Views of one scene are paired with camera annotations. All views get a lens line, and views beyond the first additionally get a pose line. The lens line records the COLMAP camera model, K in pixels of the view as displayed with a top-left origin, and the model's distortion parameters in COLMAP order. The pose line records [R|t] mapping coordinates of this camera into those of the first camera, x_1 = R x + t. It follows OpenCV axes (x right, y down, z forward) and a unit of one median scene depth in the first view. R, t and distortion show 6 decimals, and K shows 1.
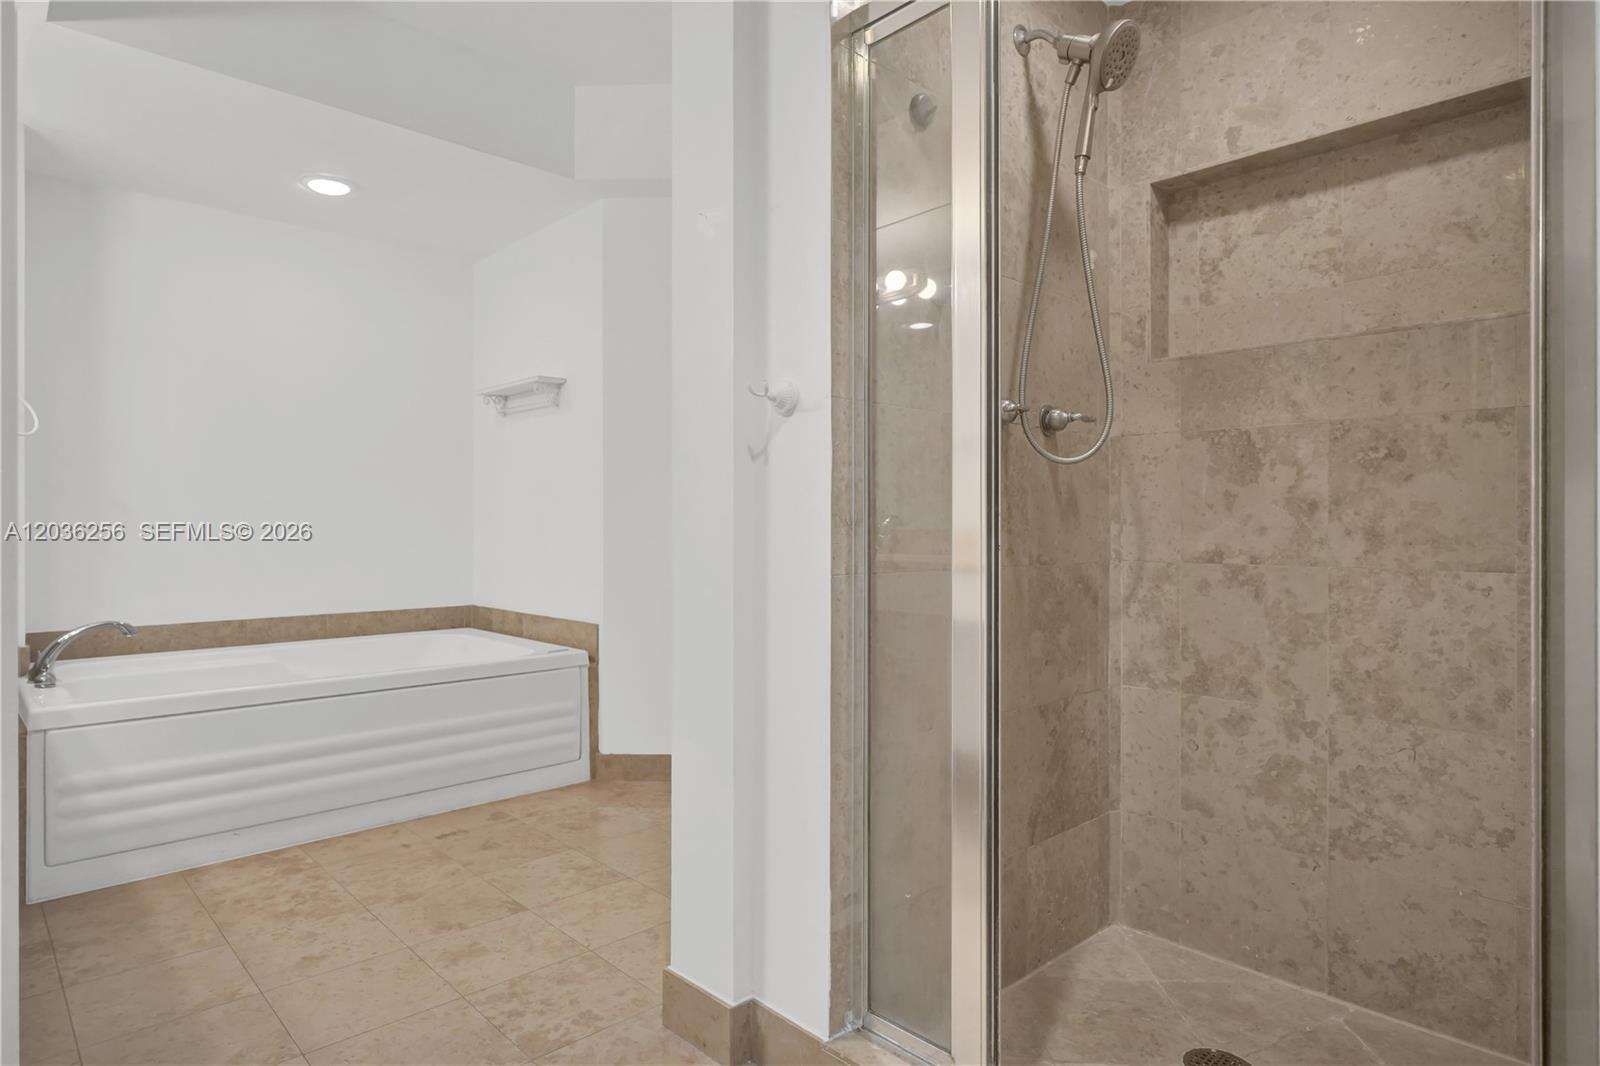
lens RADIAL K [[896.7, 0, 798.0], [0, 896.7, 514.5], [0, 0, 1]] dist [-0.004209, -0.000598]
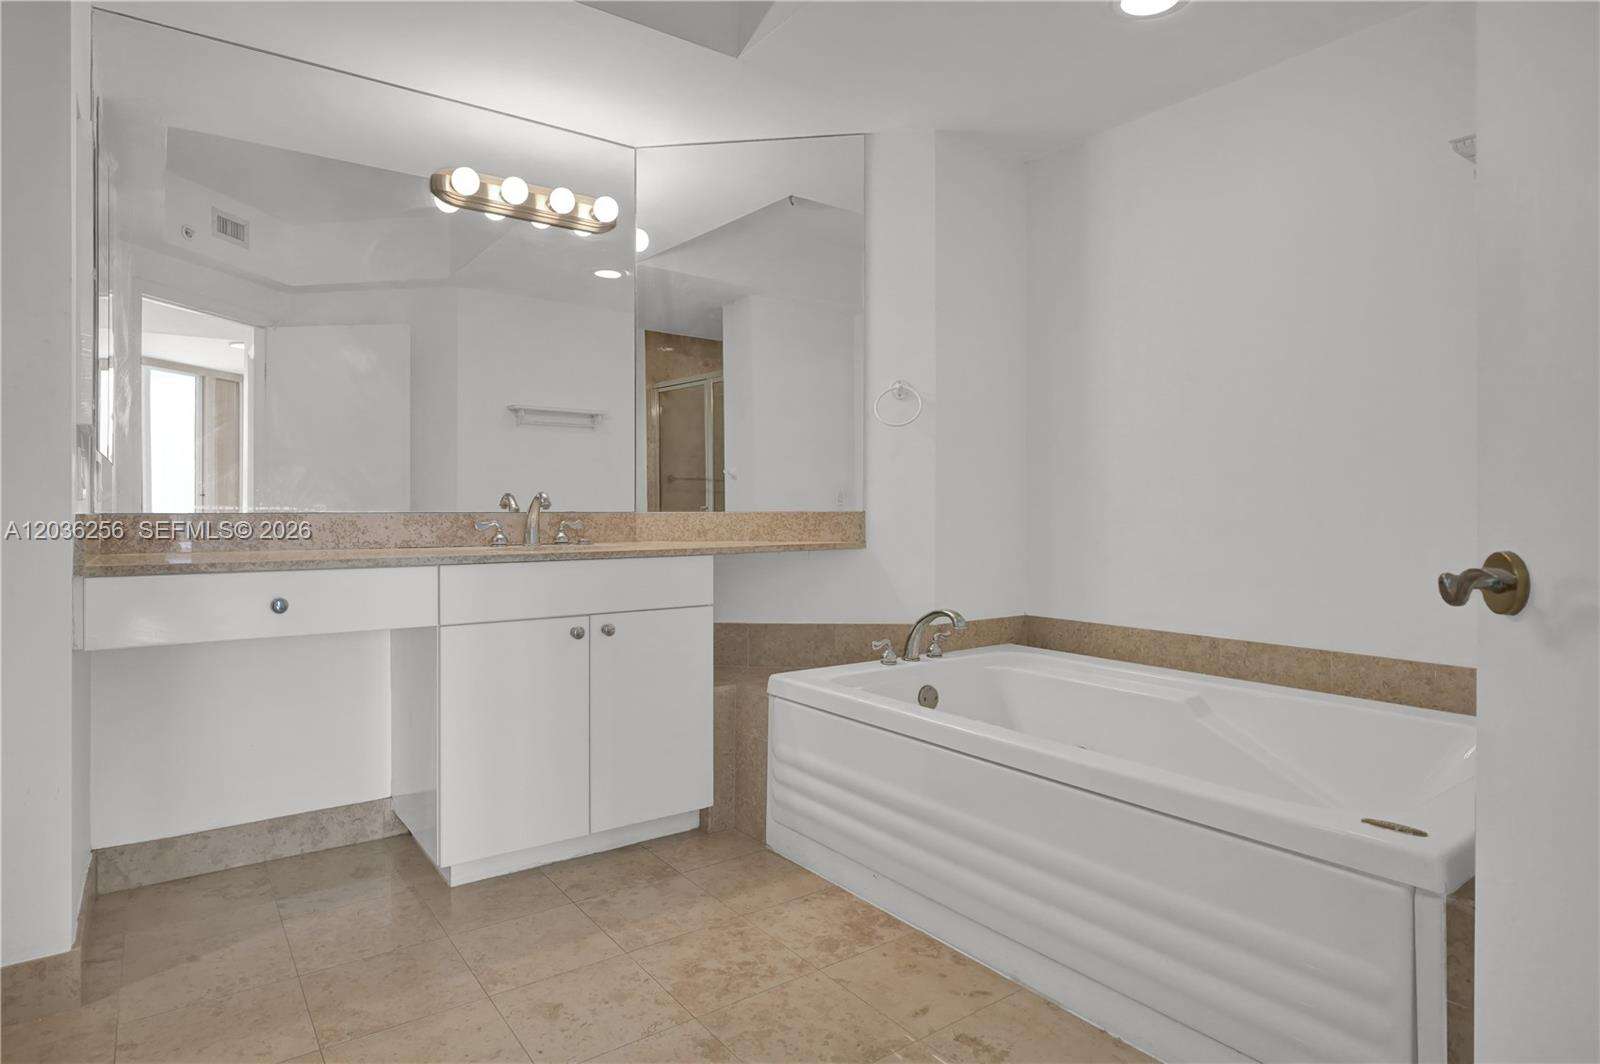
lens RADIAL K [[896.7, 0, 798.0], [0, 896.7, 513.5], [0, 0, 1]] dist [-0.004209, -0.000598]
pose [[-0.145946, 0.013236, -0.989204, 0.236990], [0.013682, 0.999842, 0.011359, 0.003280], [0.989198, -0.011877, -0.146104, 1.151080]]
